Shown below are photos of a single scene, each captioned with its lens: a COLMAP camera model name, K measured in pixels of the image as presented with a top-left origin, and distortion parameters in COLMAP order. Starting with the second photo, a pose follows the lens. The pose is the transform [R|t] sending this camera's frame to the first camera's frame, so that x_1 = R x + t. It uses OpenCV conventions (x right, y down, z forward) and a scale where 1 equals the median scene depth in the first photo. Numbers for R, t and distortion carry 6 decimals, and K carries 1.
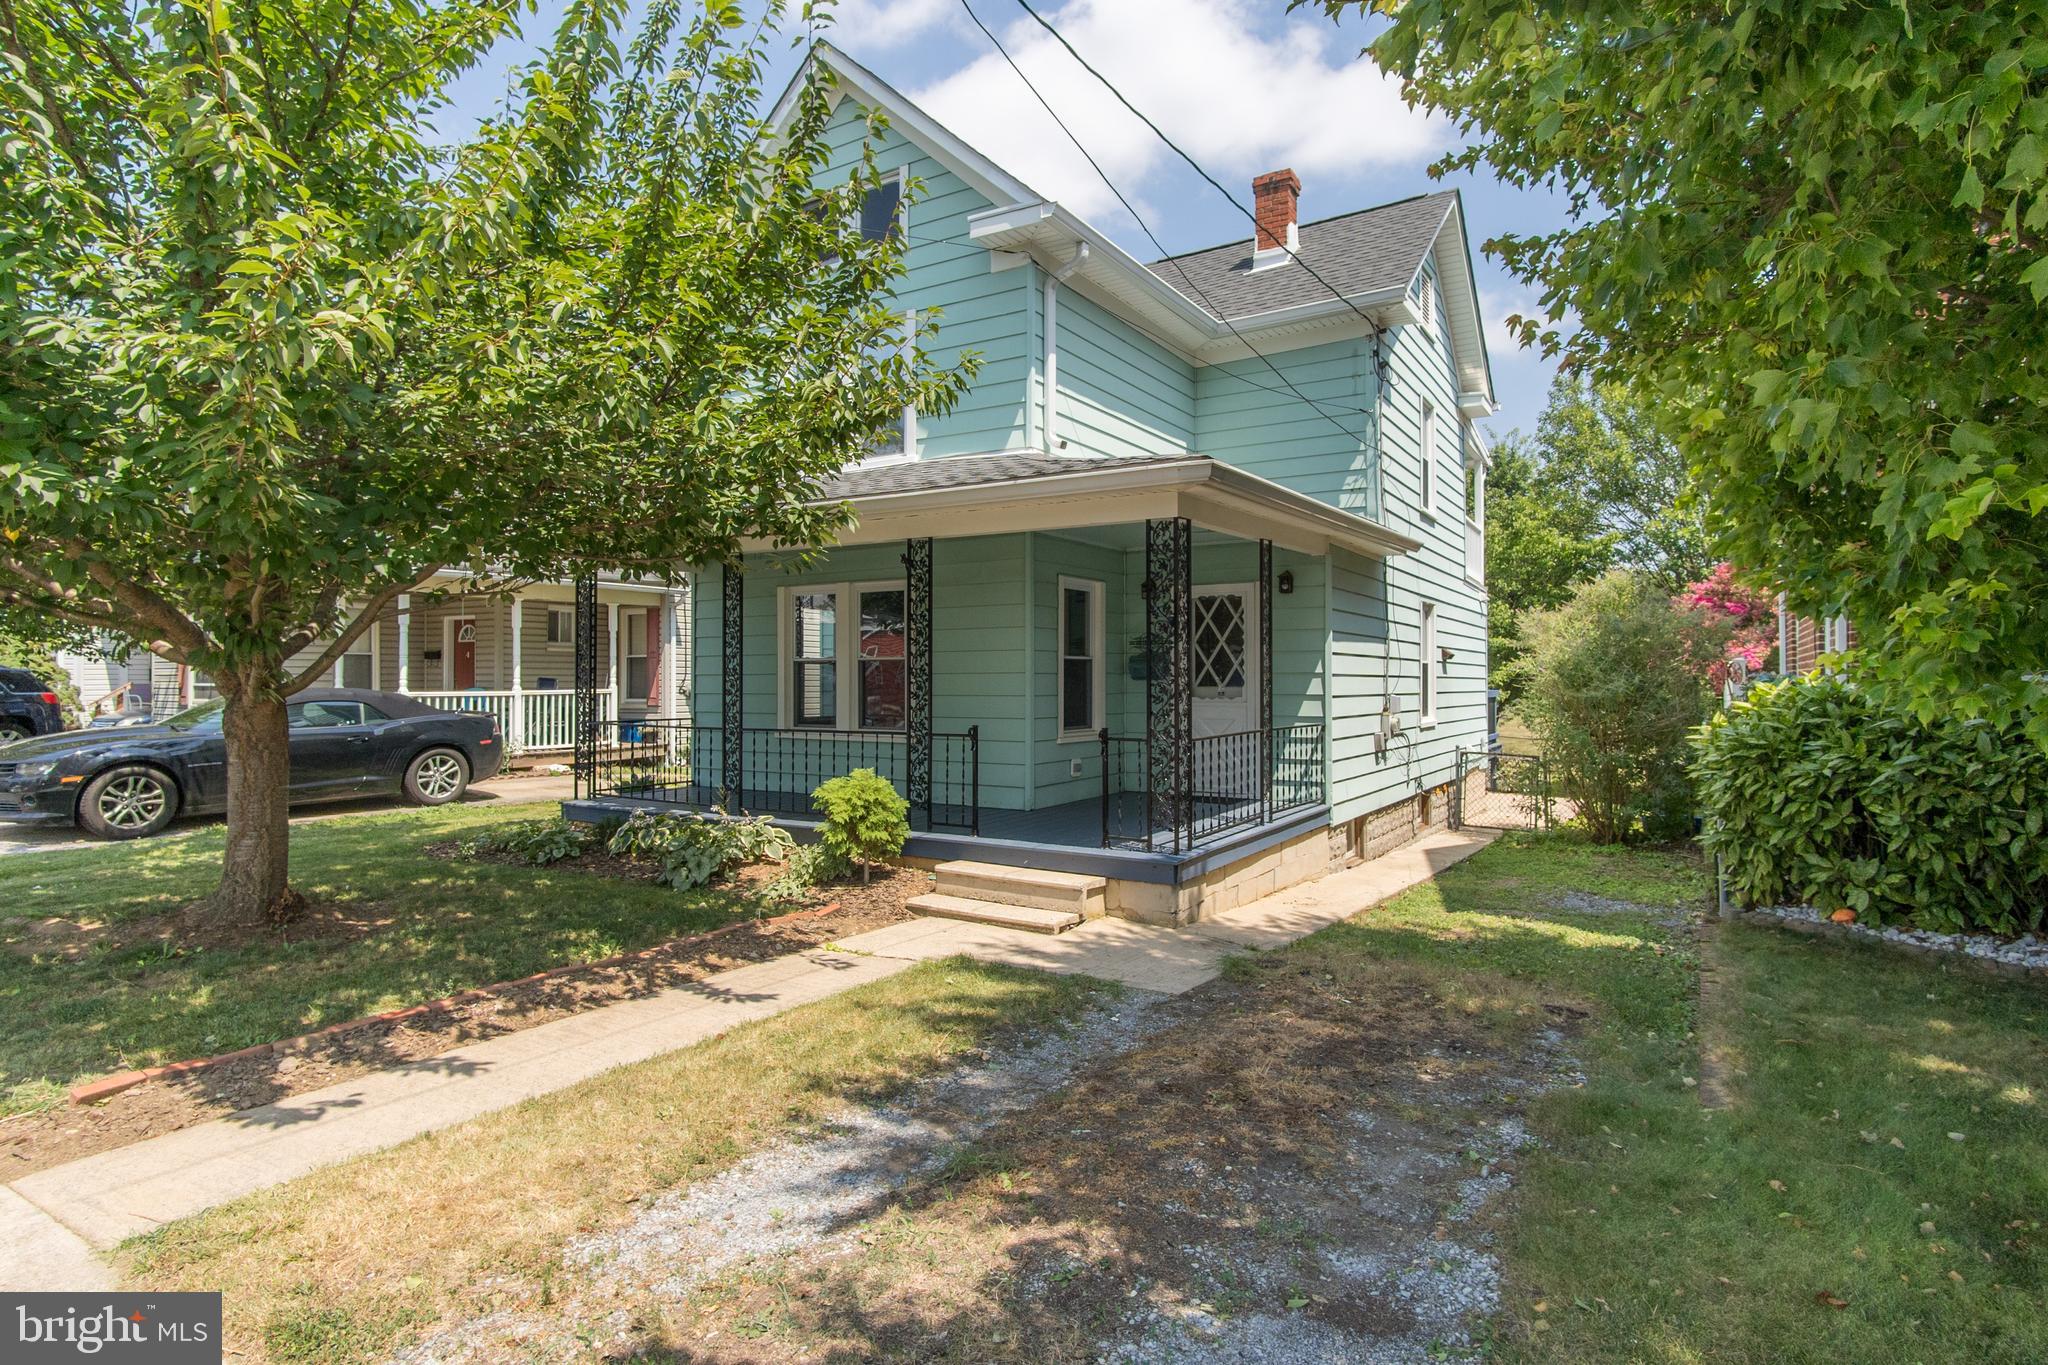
lens RADIAL K [[1093.5, 0, 1024.5], [0, 1093.5, 679.6], [0, 0, 1]] dist [-0.000575, 0.005989]
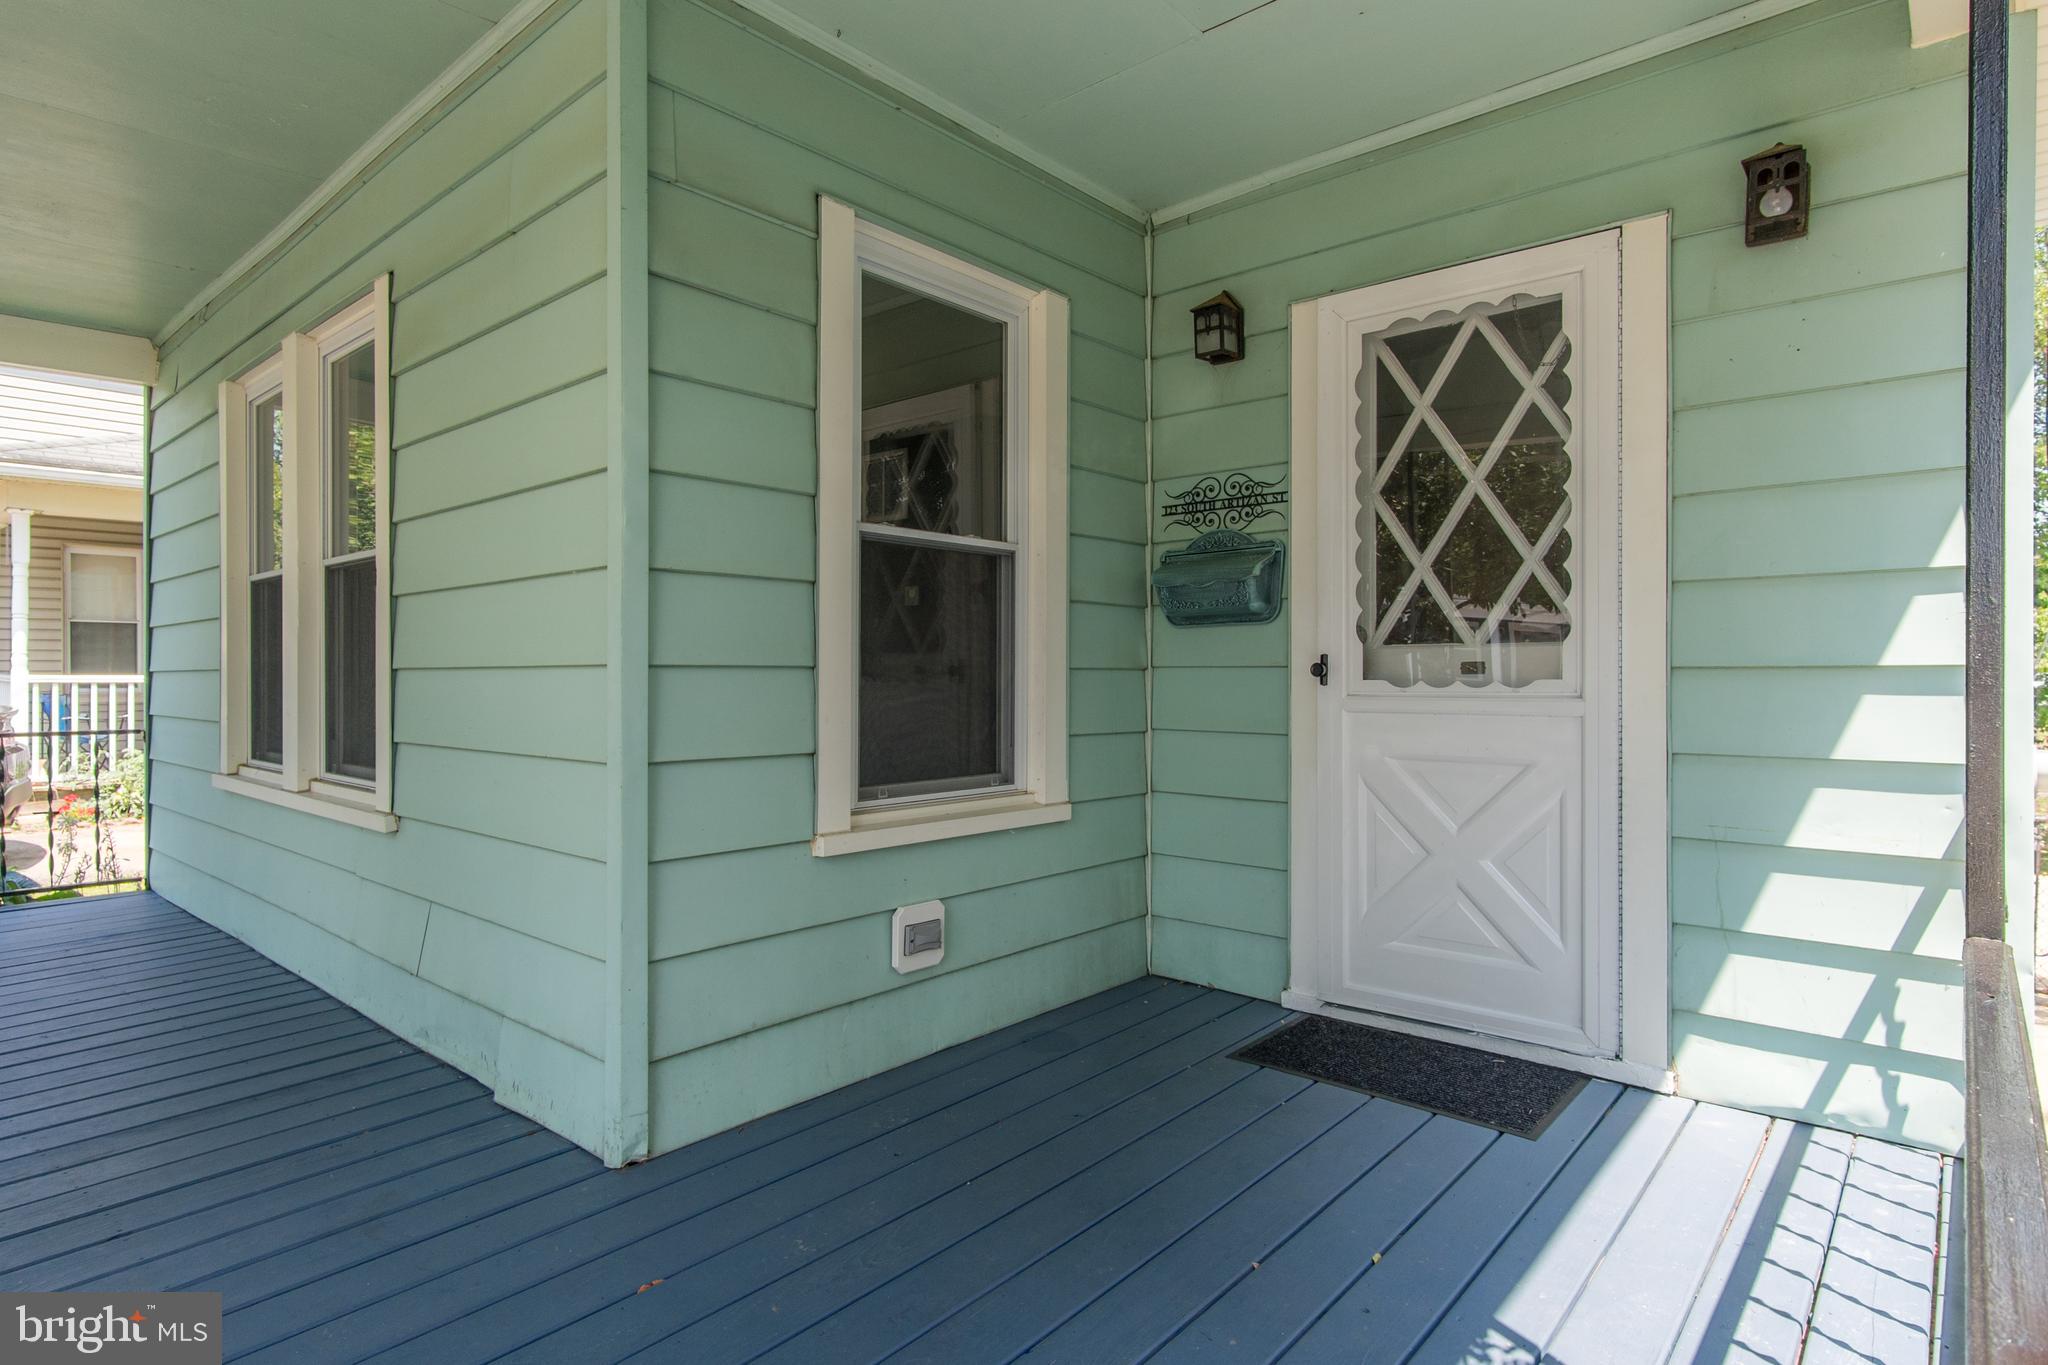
lens RADIAL K [[1093.5, 0, 1015.8], [0, 1093.5, 682.9], [0, 0, 1]] dist [-0.000575, 0.005989]
pose [[0.984628, -0.000325, -0.174664, 0.118252], [0.000692, 0.999998, 0.002041, 0.016513], [0.174663, -0.002130, 0.984626, 0.733130]]
